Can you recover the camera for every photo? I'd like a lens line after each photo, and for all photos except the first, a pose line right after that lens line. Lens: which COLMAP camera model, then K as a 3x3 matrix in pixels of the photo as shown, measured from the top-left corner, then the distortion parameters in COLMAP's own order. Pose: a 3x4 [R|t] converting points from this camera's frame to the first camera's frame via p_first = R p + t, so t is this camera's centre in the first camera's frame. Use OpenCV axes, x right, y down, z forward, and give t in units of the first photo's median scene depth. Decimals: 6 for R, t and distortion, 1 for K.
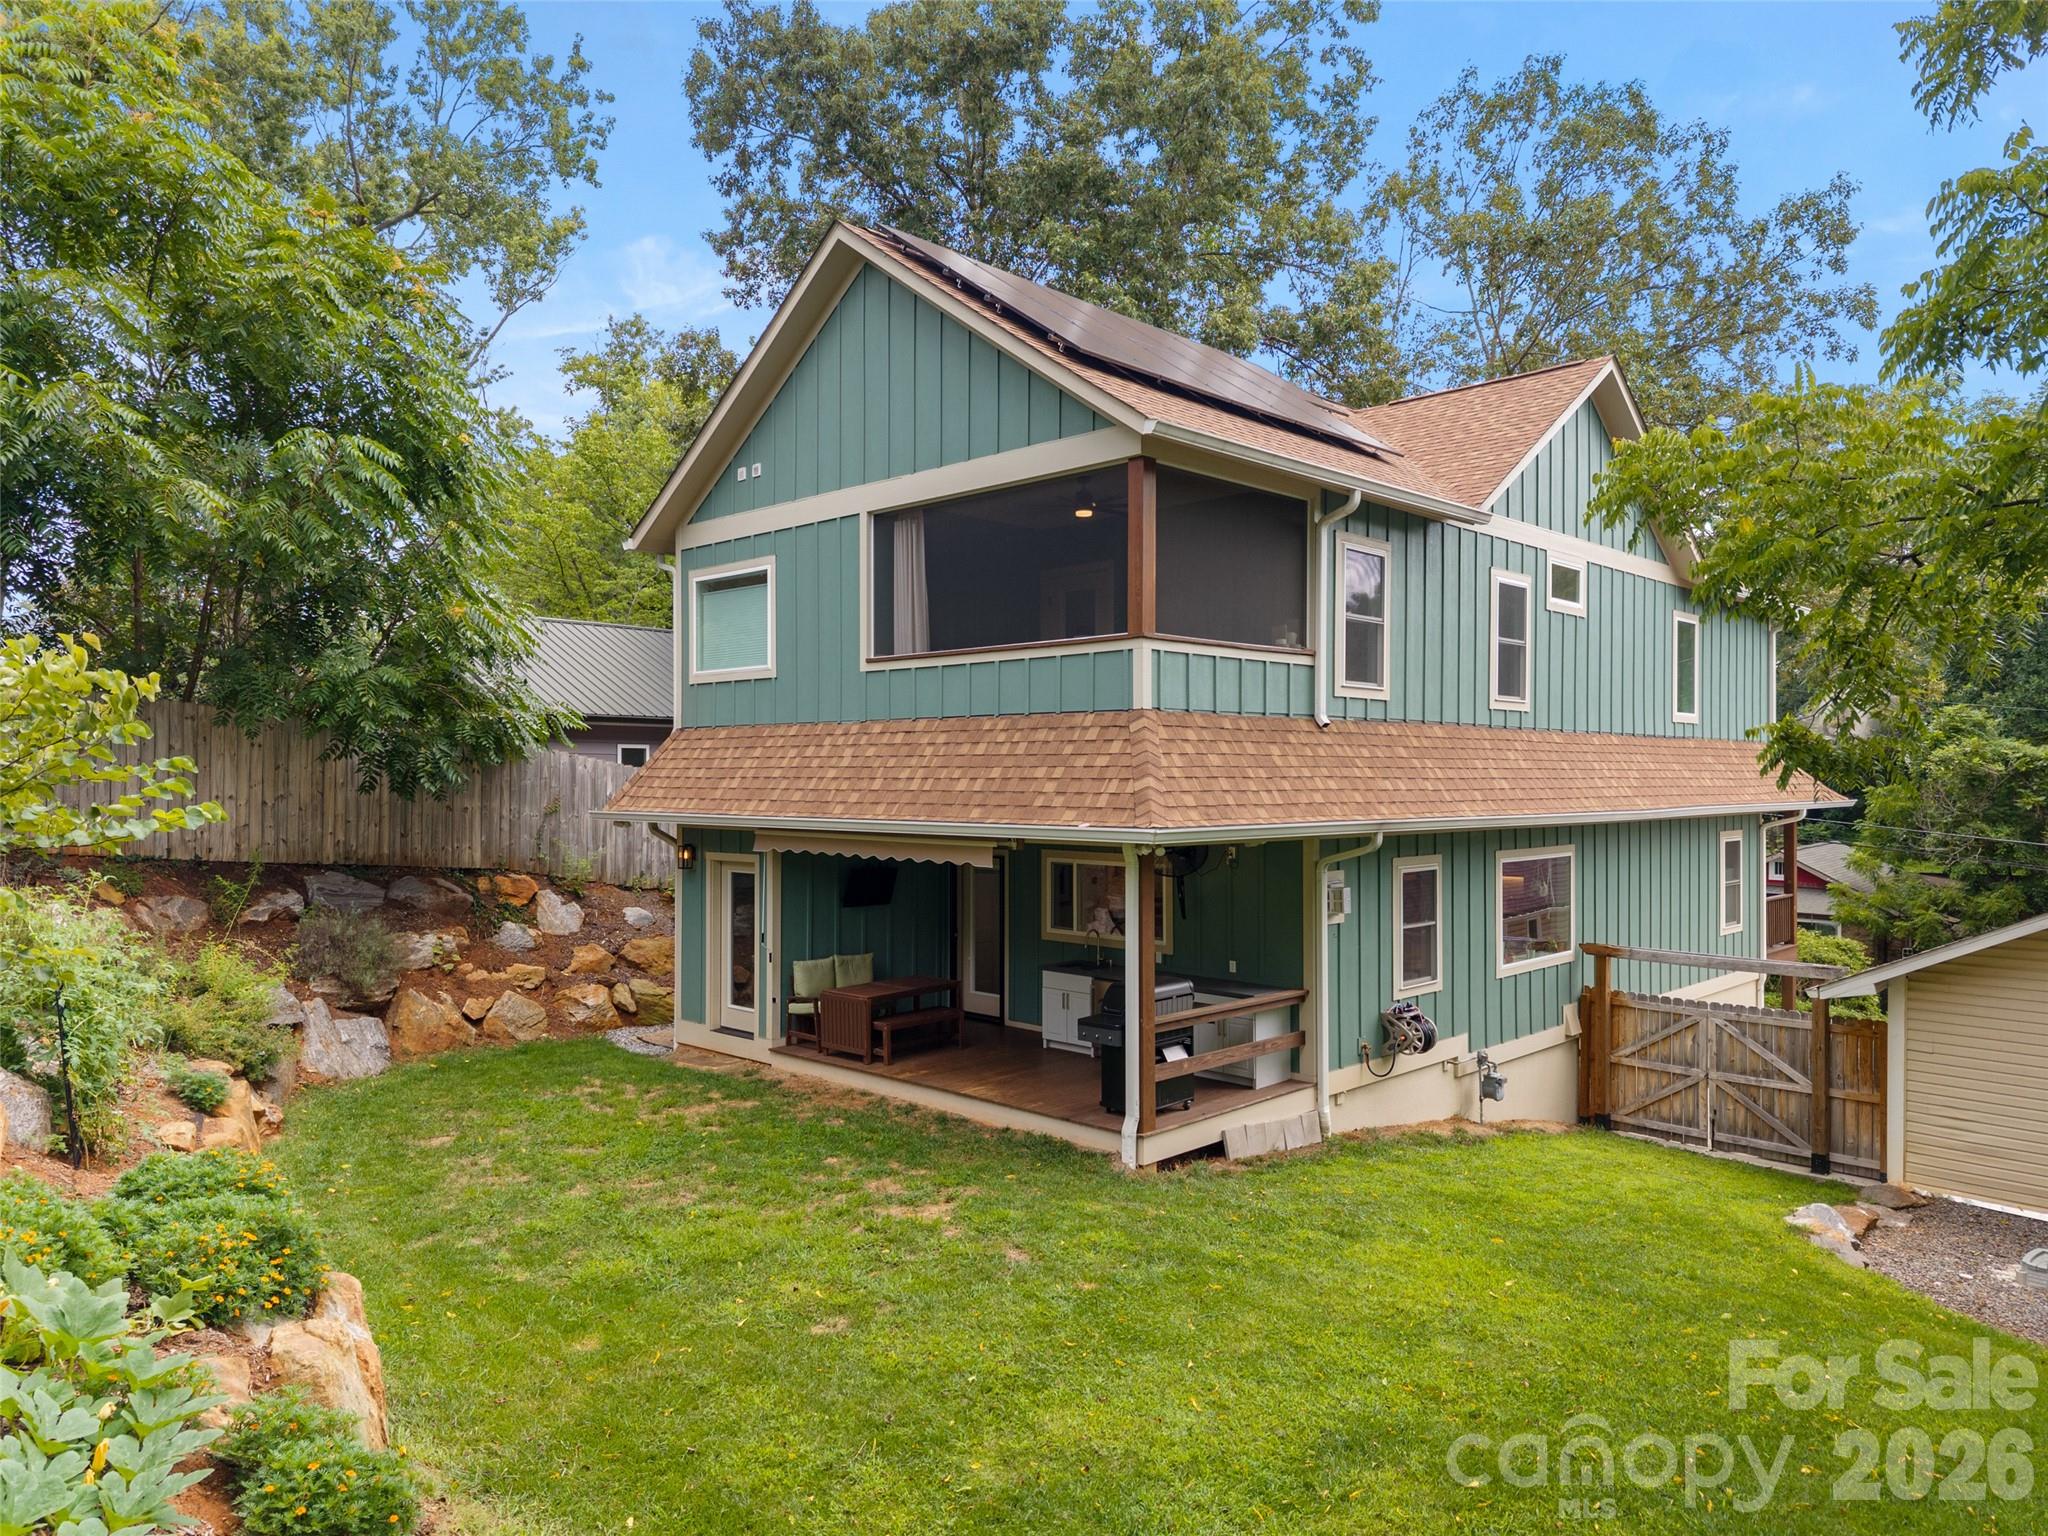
lens RADIAL K [[1386.6, 0, 1017.8], [0, 1386.6, 765.0], [0, 0, 1]] dist [0.000763, -0.009298]
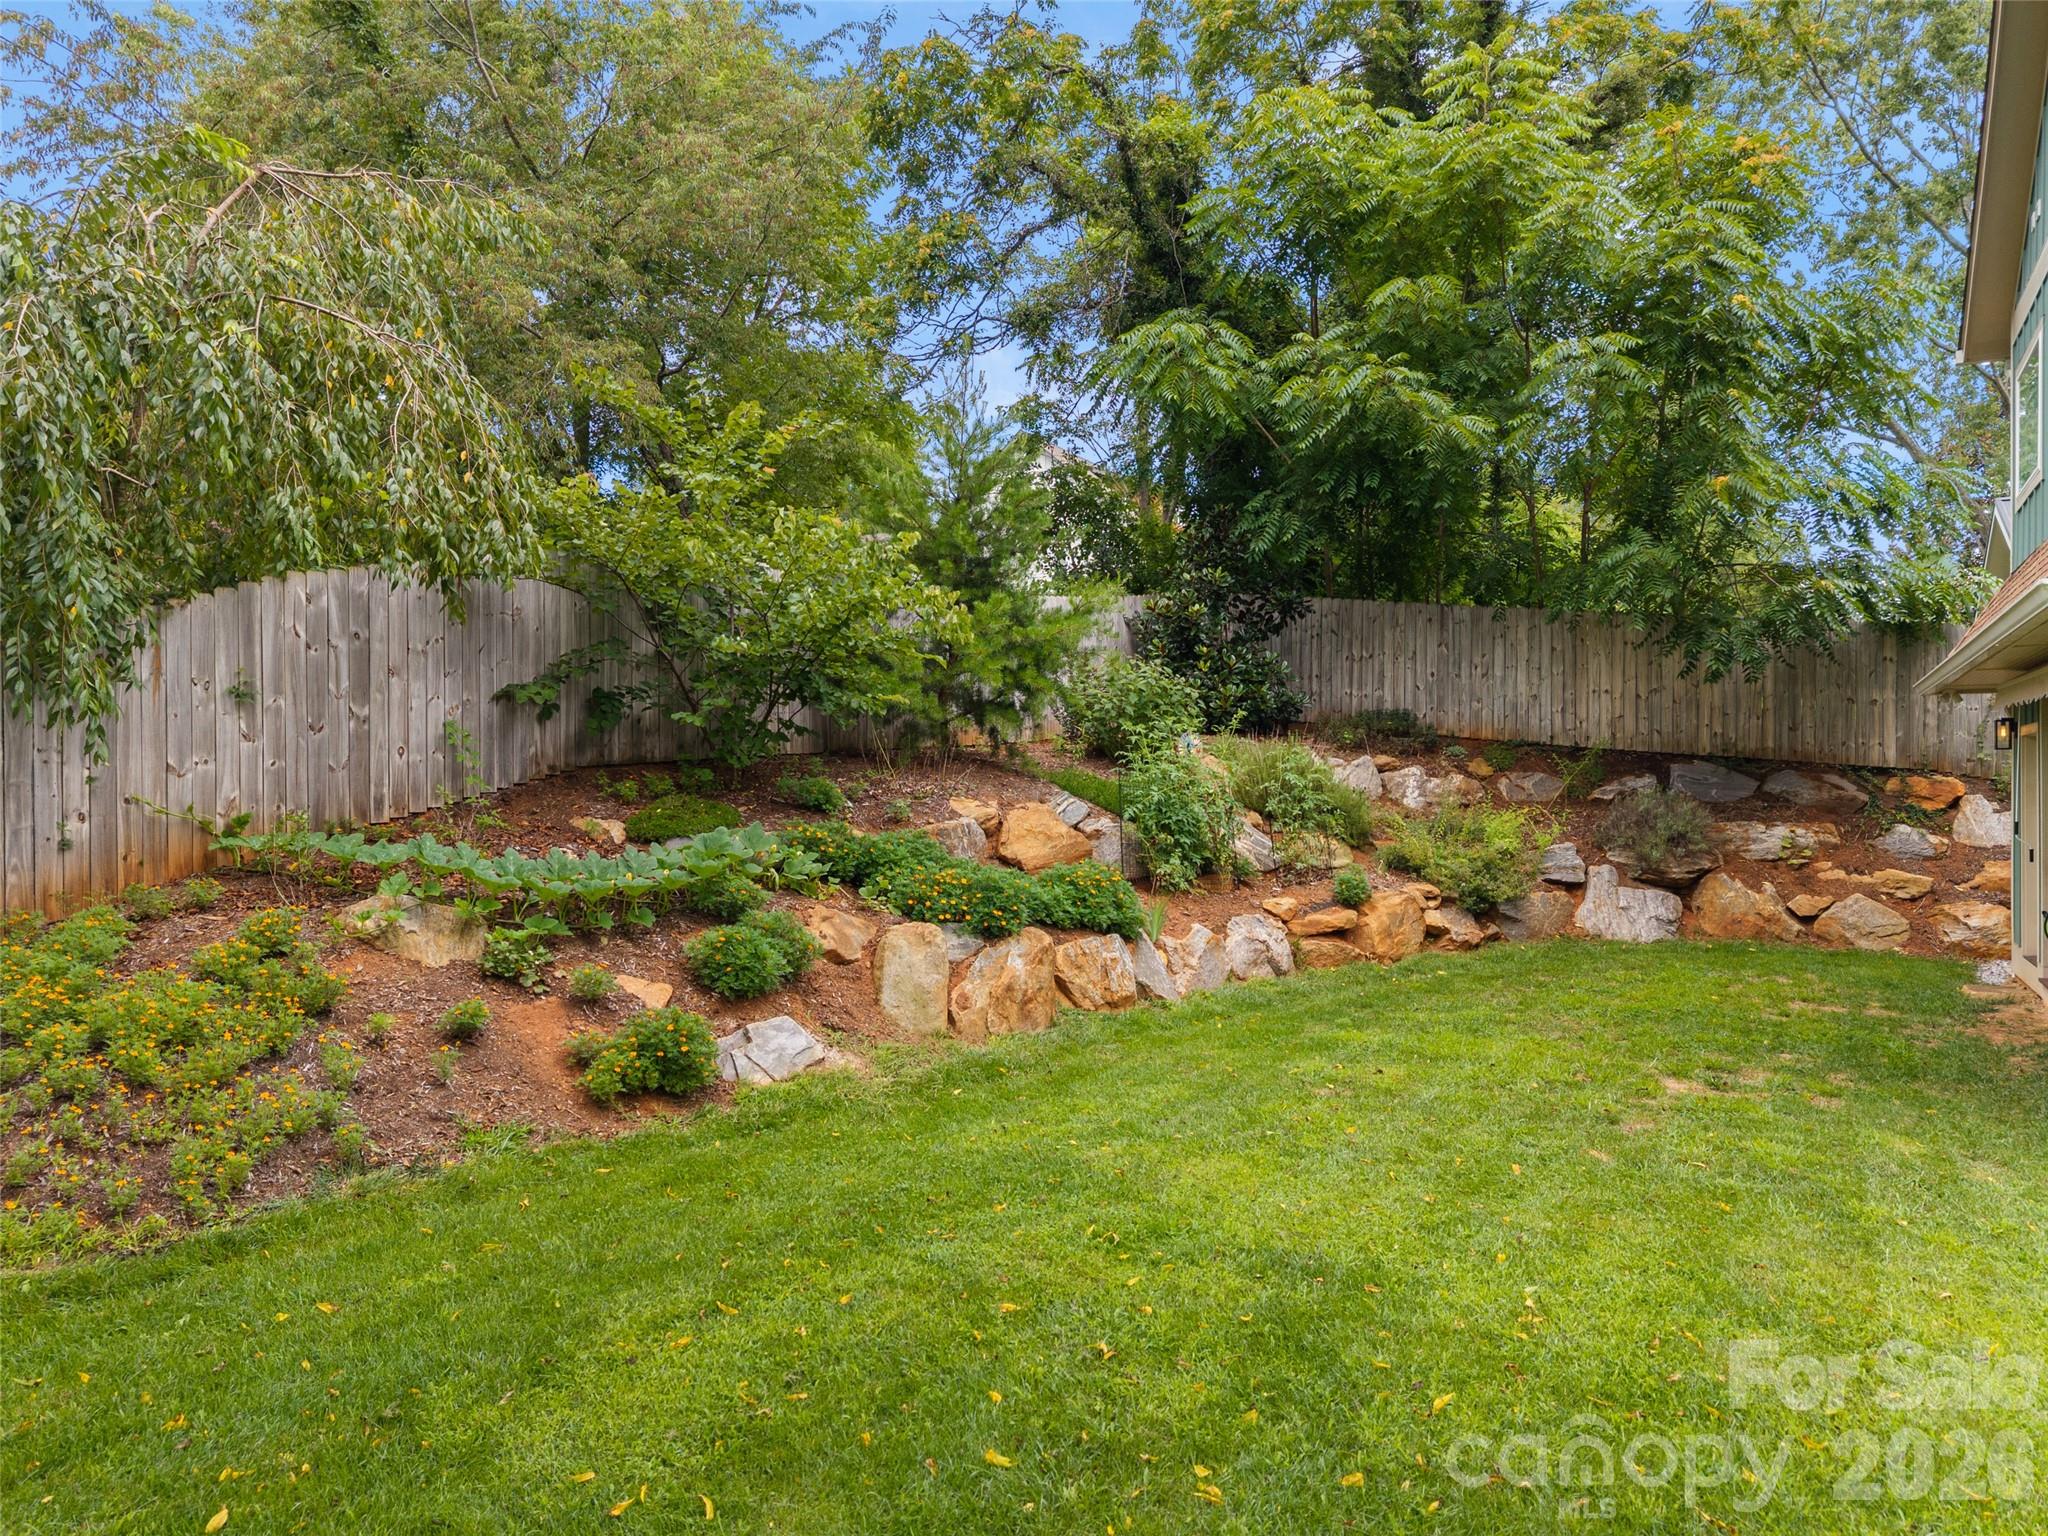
lens RADIAL K [[1386.6, 0, 1022.8], [0, 1386.6, 770.9], [0, 0, 1]] dist [0.000763, -0.009298]
pose [[0.243850, -0.000194, -0.969813, 0.387199], [0.010281, 0.999944, 0.002385, 0.076545], [0.969758, -0.010552, 0.243839, 0.256373]]
